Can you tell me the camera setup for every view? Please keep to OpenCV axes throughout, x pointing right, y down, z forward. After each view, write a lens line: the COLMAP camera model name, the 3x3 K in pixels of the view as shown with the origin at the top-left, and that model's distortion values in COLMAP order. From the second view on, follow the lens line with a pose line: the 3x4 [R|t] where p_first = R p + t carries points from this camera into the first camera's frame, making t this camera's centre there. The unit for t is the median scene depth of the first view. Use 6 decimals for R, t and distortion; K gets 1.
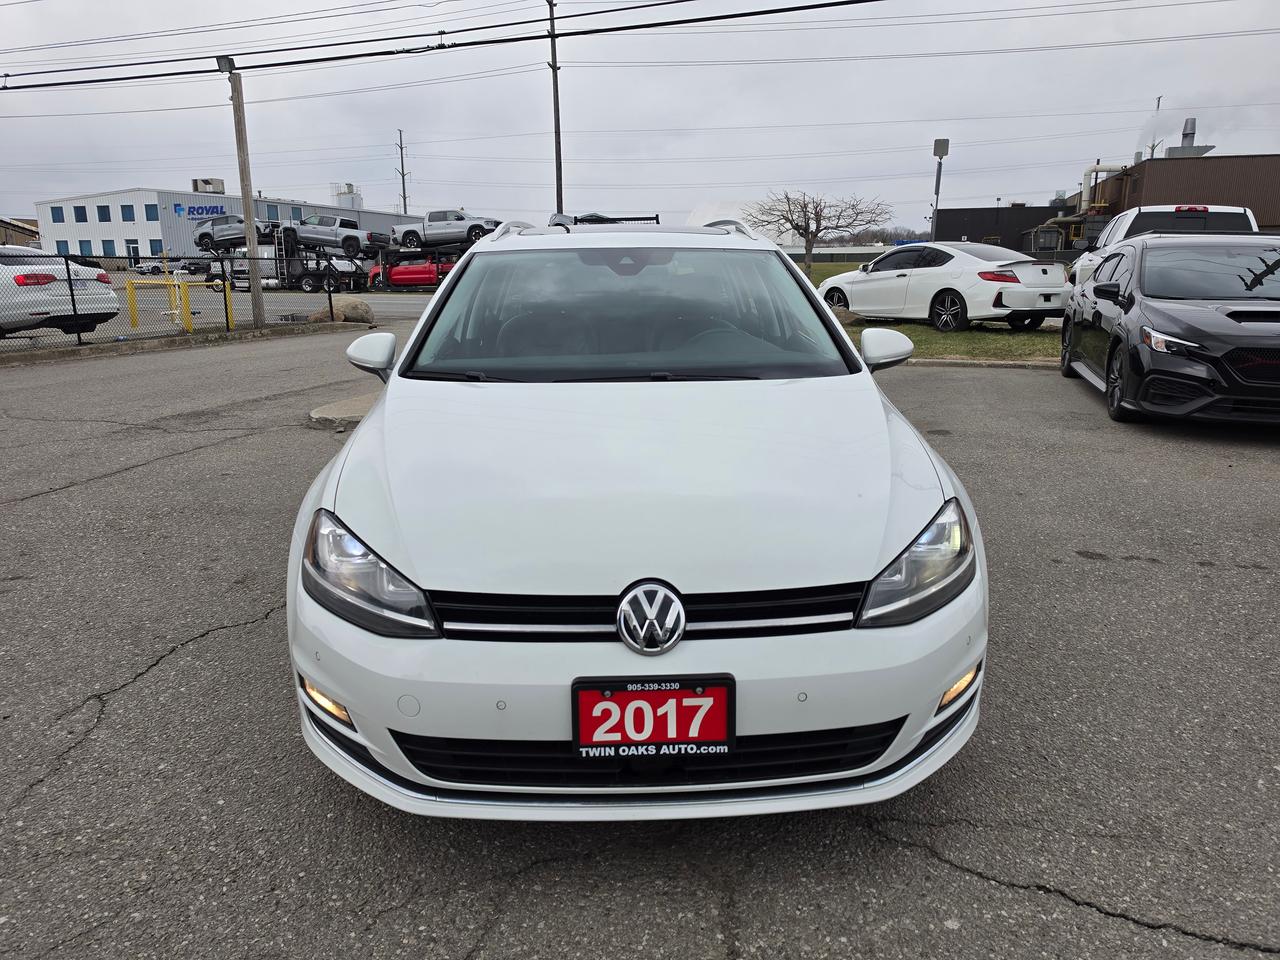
lens RADIAL K [[878.6, 0, 640.1], [0, 878.6, 477.9], [0, 0, 1]] dist [-0.003503, -0.008991]
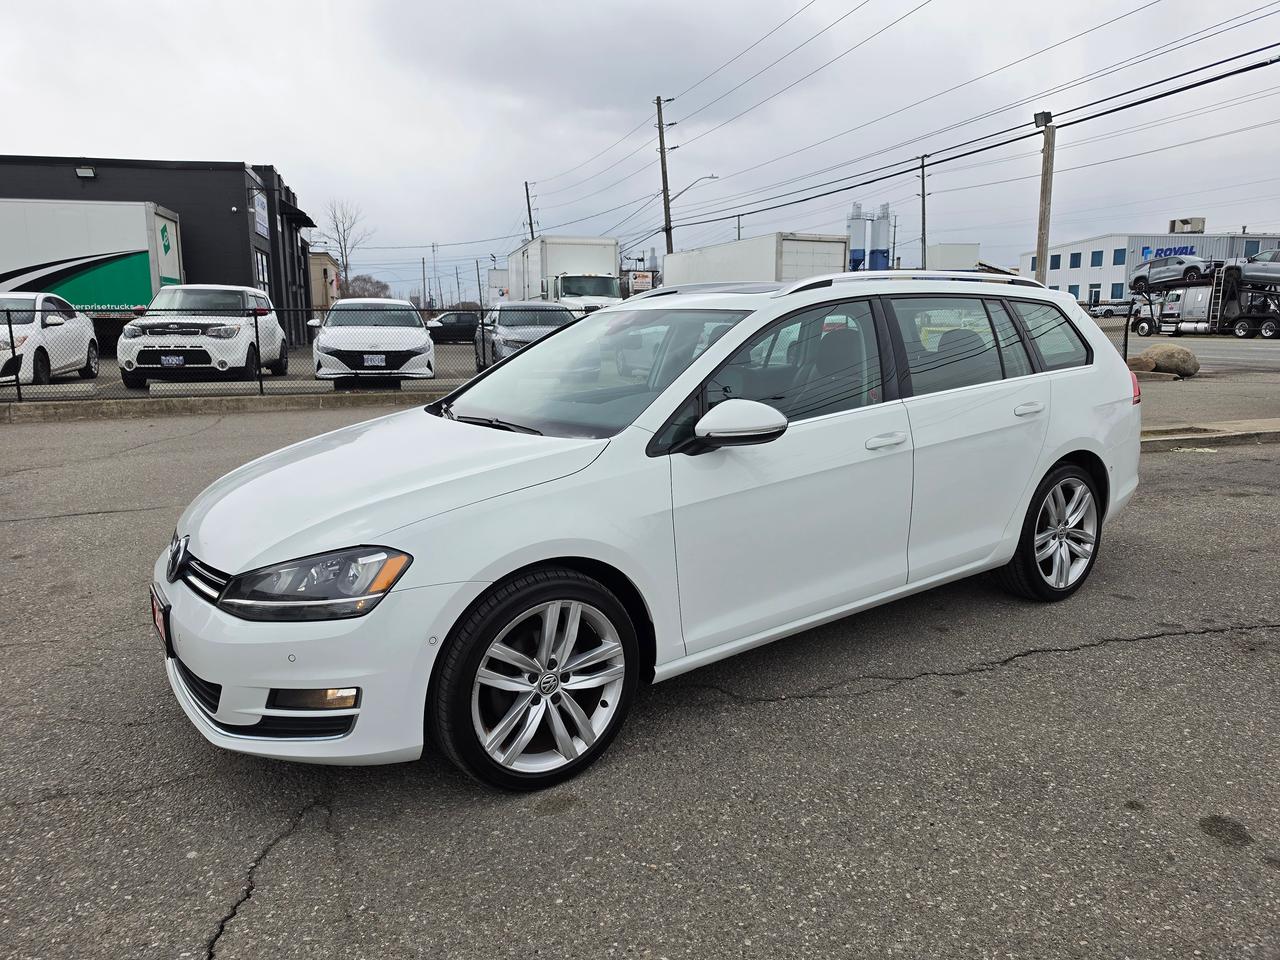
lens RADIAL K [[878.6, 0, 634.4], [0, 878.6, 478.1], [0, 0, 1]] dist [-0.003503, -0.008991]
pose [[0.535370, 0.145459, -0.831998, 0.048584], [-0.184002, 0.981485, 0.053193, -0.006007], [0.824331, 0.124612, 0.552223, 0.022230]]
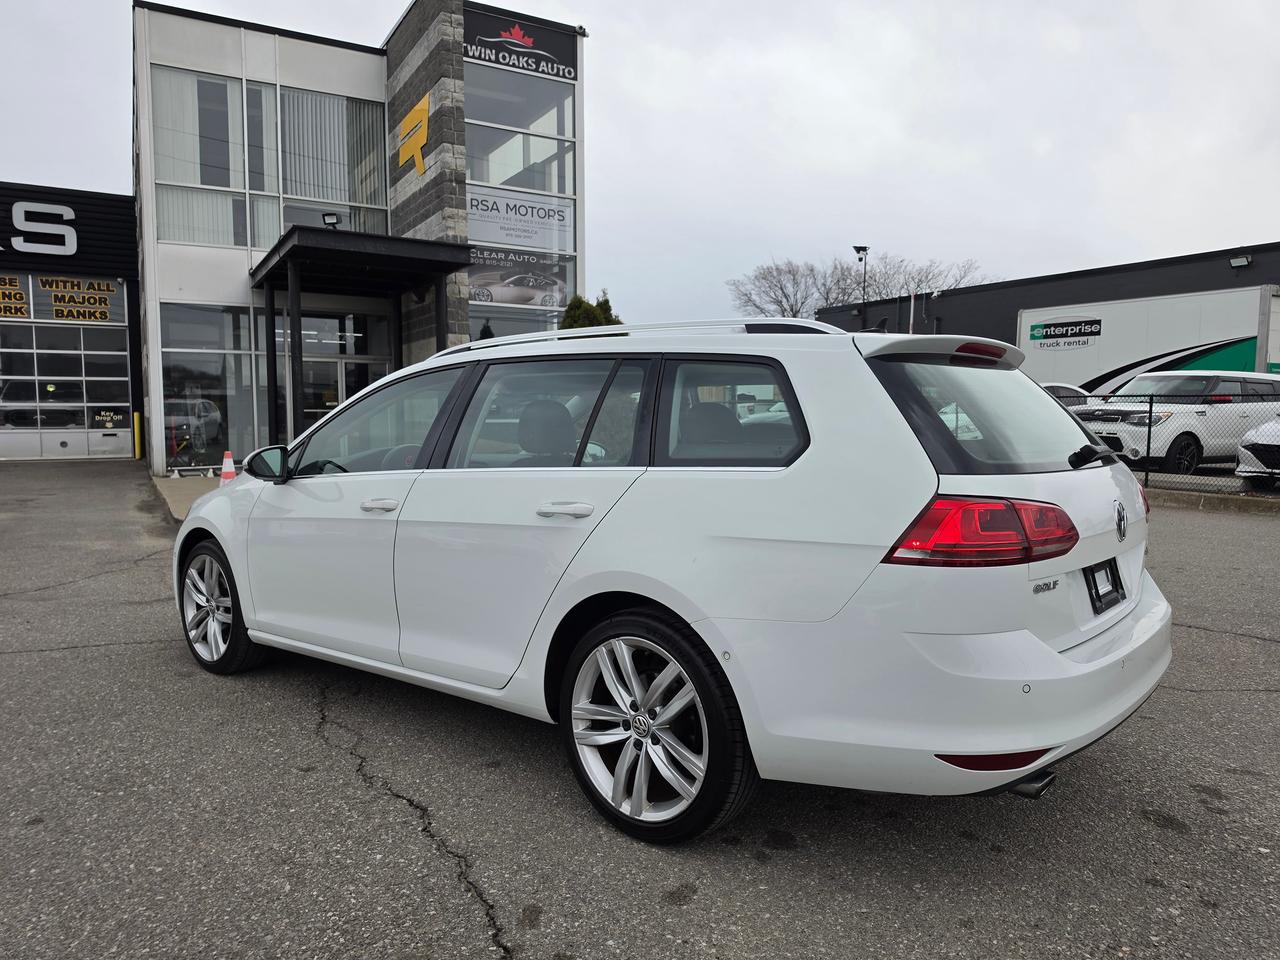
lens RADIAL K [[878.6, 0, 636.6], [0, 878.6, 482.1], [0, 0, 1]] dist [-0.003503, -0.008991]
pose [[-0.666097, 0.053590, -0.743938, 0.020383], [-0.181372, 0.955839, 0.231248, -0.077354], [0.723478, 0.288963, -0.626961, 0.350526]]
